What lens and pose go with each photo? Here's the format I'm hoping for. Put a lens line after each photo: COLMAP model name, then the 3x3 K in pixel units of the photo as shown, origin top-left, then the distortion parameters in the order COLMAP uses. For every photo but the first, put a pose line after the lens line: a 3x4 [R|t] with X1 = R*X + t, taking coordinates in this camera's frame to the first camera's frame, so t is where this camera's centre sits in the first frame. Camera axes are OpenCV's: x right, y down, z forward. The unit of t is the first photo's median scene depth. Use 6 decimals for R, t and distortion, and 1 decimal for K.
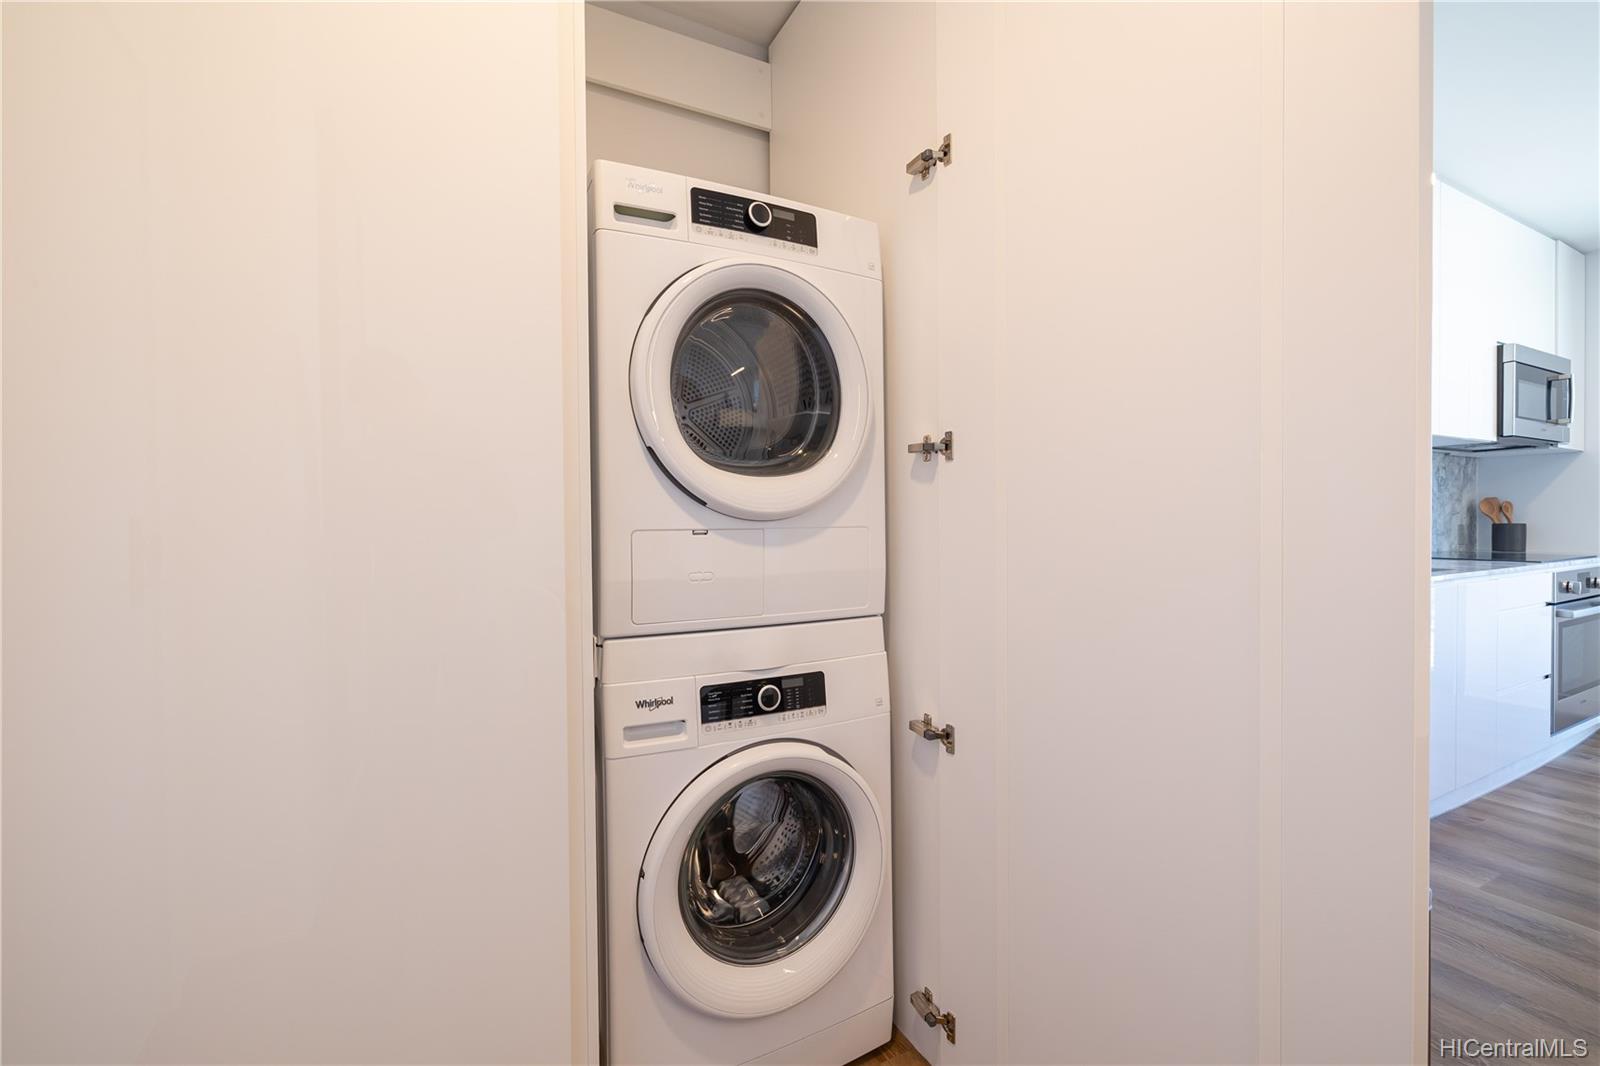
lens RADIAL K [[672.5, 0, 796.9], [0, 672.5, 531.2], [0, 0, 1]] dist [0.000210, -0.000501]
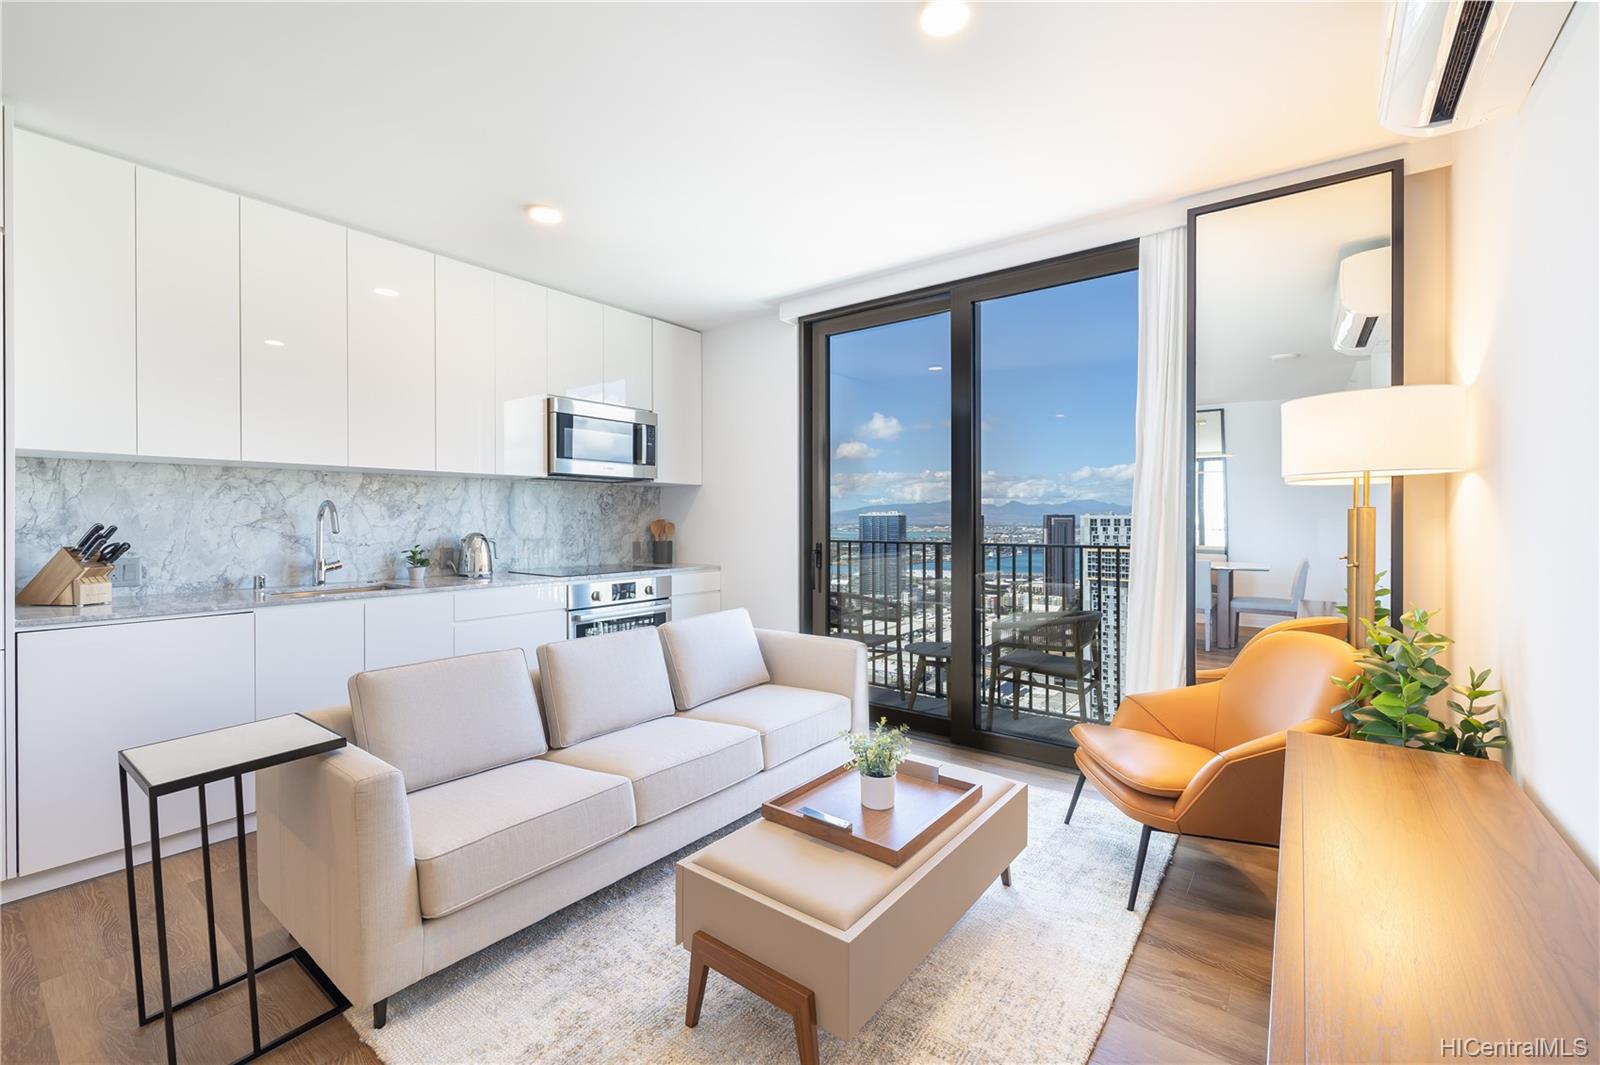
lens RADIAL K [[672.5, 0, 802.2], [0, 672.5, 523.2], [0, 0, 1]] dist [0.000210, -0.000501]
pose [[0.903520, 0.005249, 0.428515, 0.847210], [-0.001142, 0.999951, -0.009840, -0.035979], [-0.428545, 0.008402, 0.903481, -0.259080]]
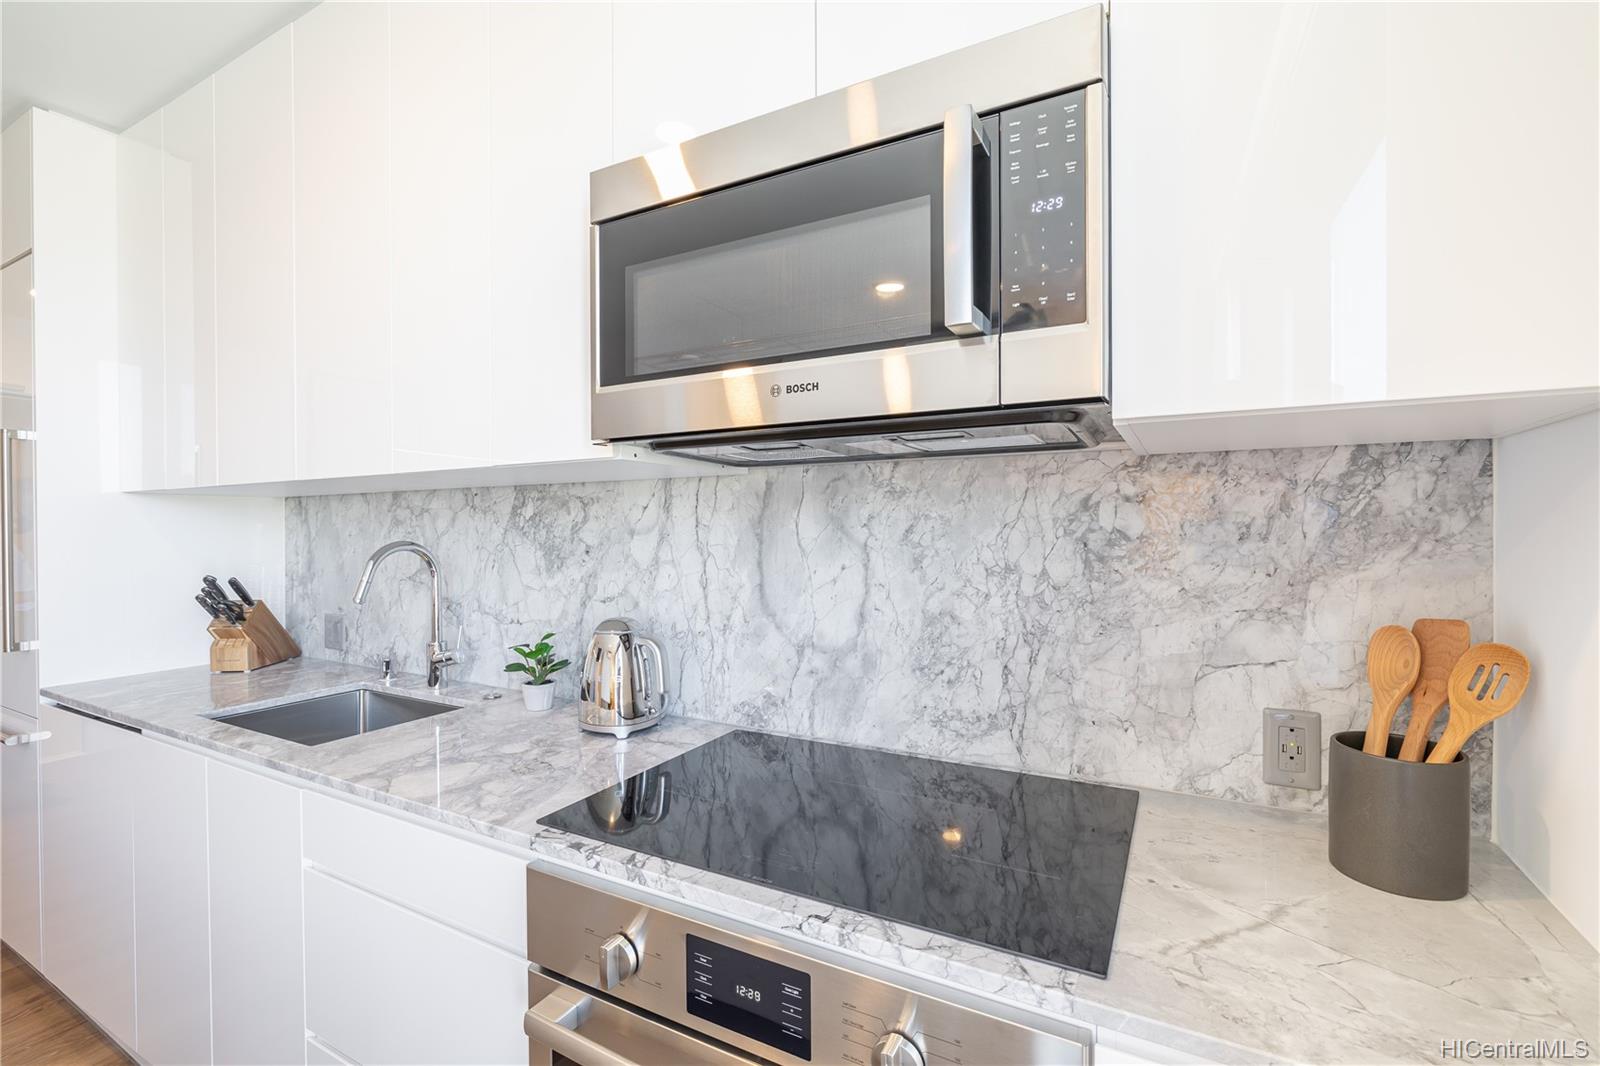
lens RADIAL K [[717.8, 0, 807.5], [0, 717.8, 534.5], [0, 0, 1]] dist [-0.008897, 0.000369]
pose [[0.547547, 0.008991, -0.836727, 1.279929], [-0.017604, 0.999845, -0.000776, -0.084820], [0.836590, 0.015154, 0.547620, 0.795834]]
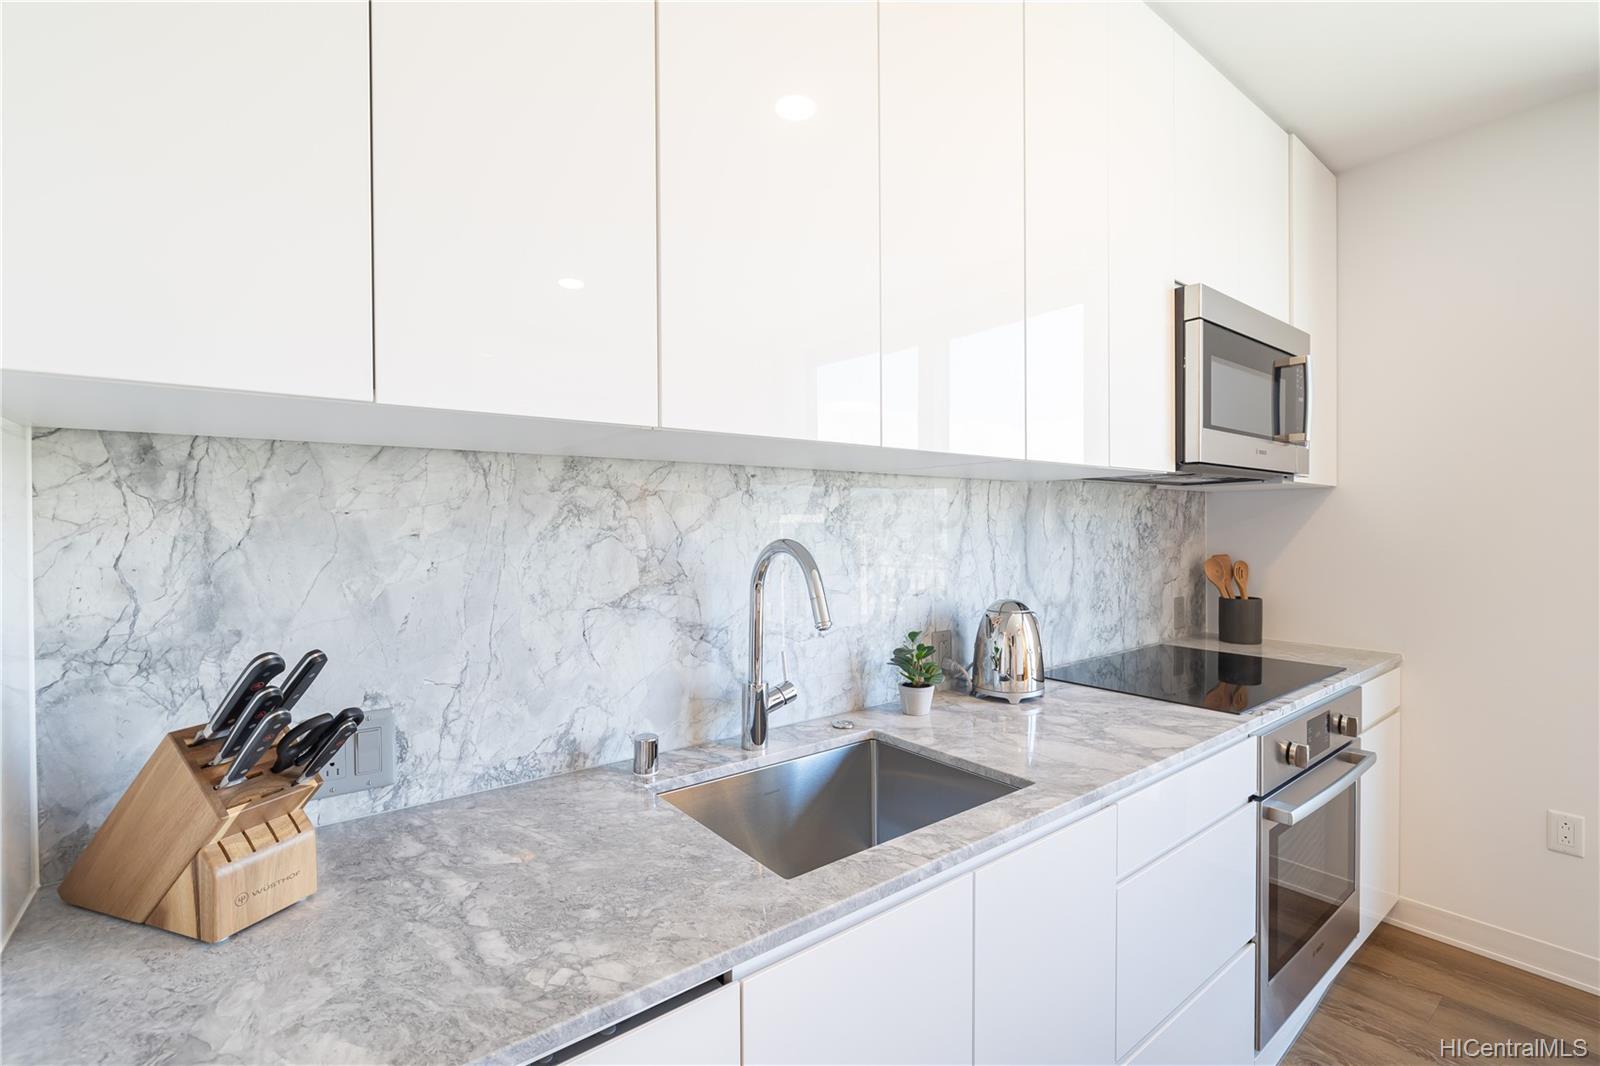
lens RADIAL K [[717.8, 0, 811.7], [0, 717.8, 536.9], [0, 0, 1]] dist [-0.008897, 0.000369]
pose [[0.982861, -0.000113, 0.184346, 0.600894], [0.000283, 1.000000, -0.000892, -0.075953], [-0.184346, 0.000929, 0.982861, 0.460460]]
